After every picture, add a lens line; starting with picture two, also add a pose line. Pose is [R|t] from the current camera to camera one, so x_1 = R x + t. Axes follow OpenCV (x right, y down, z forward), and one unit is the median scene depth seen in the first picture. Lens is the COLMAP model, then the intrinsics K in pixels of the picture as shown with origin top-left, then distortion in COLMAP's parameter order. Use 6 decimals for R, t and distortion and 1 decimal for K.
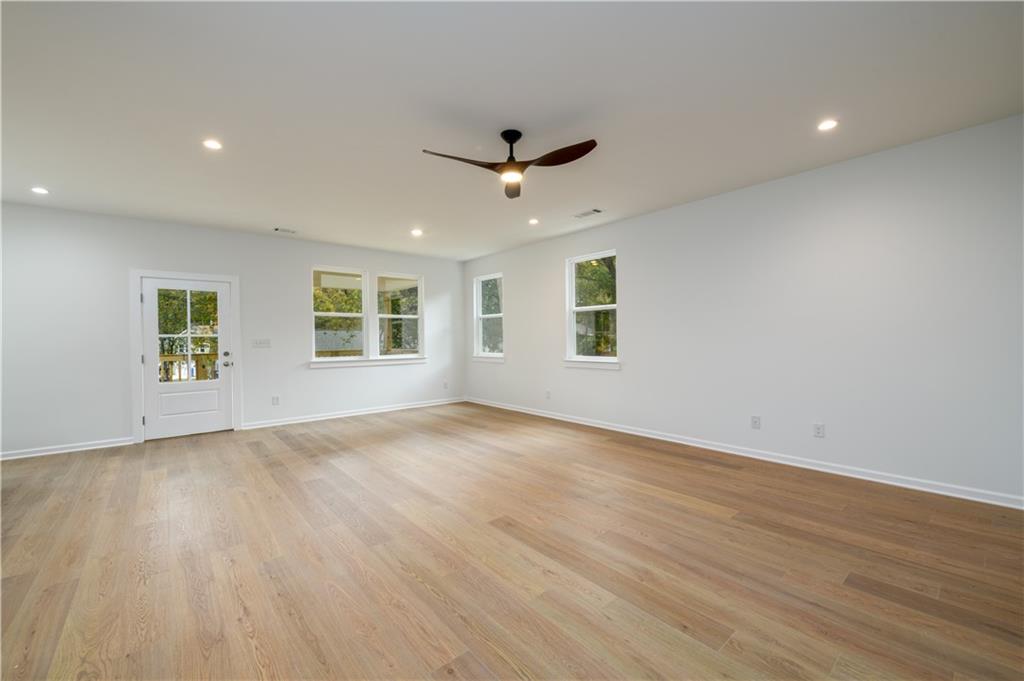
lens RADIAL K [[409.3, 0, 513.5], [0, 409.3, 339.6], [0, 0, 1]] dist [0.001005, -0.000110]
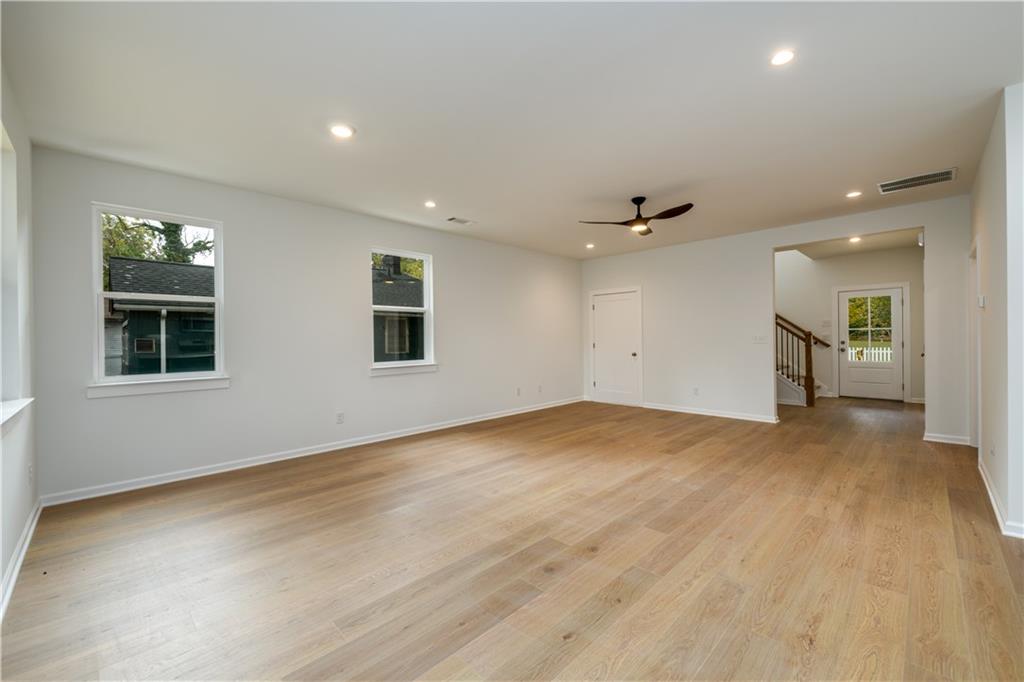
lens RADIAL K [[409.3, 0, 513.5], [0, 409.3, 340.1], [0, 0, 1]] dist [0.001005, -0.000110]
pose [[-0.075273, 0.008840, 0.997124, -0.971703], [0.017271, 0.999822, -0.007560, 0.006568], [-0.997013, 0.016652, -0.075412, 1.058178]]
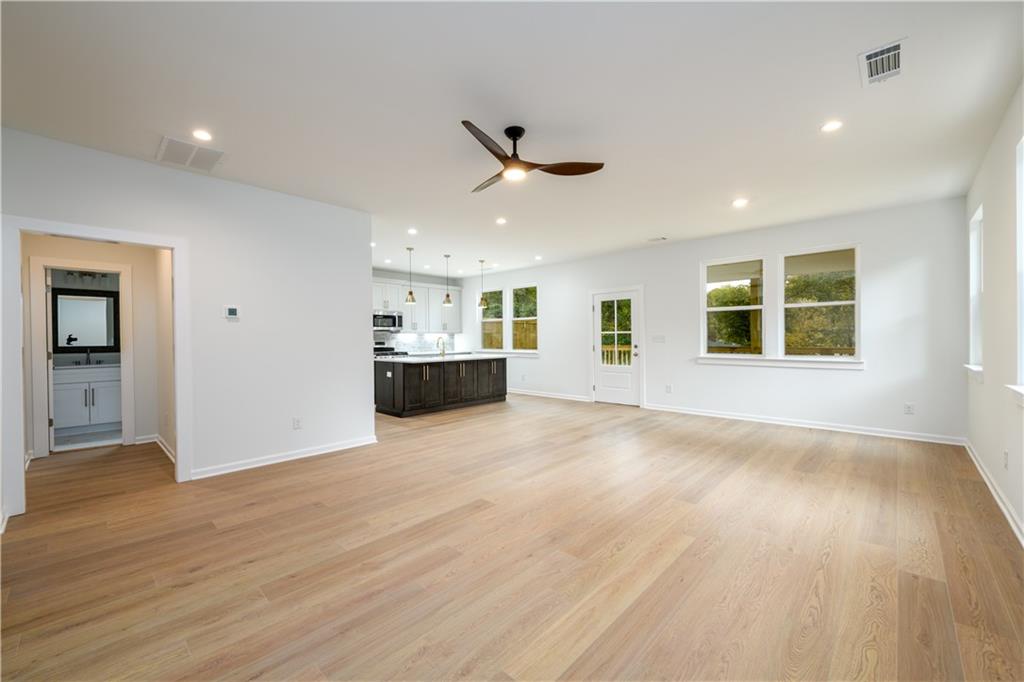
lens RADIAL K [[409.3, 0, 513.5], [0, 409.3, 340.1], [0, 0, 1]] dist [0.001005, -0.000110]
pose [[0.110455, 0.015353, -0.993763, 0.664795], [0.005133, 0.999859, 0.016018, -0.009289], [0.993868, -0.006871, 0.110361, 0.596471]]
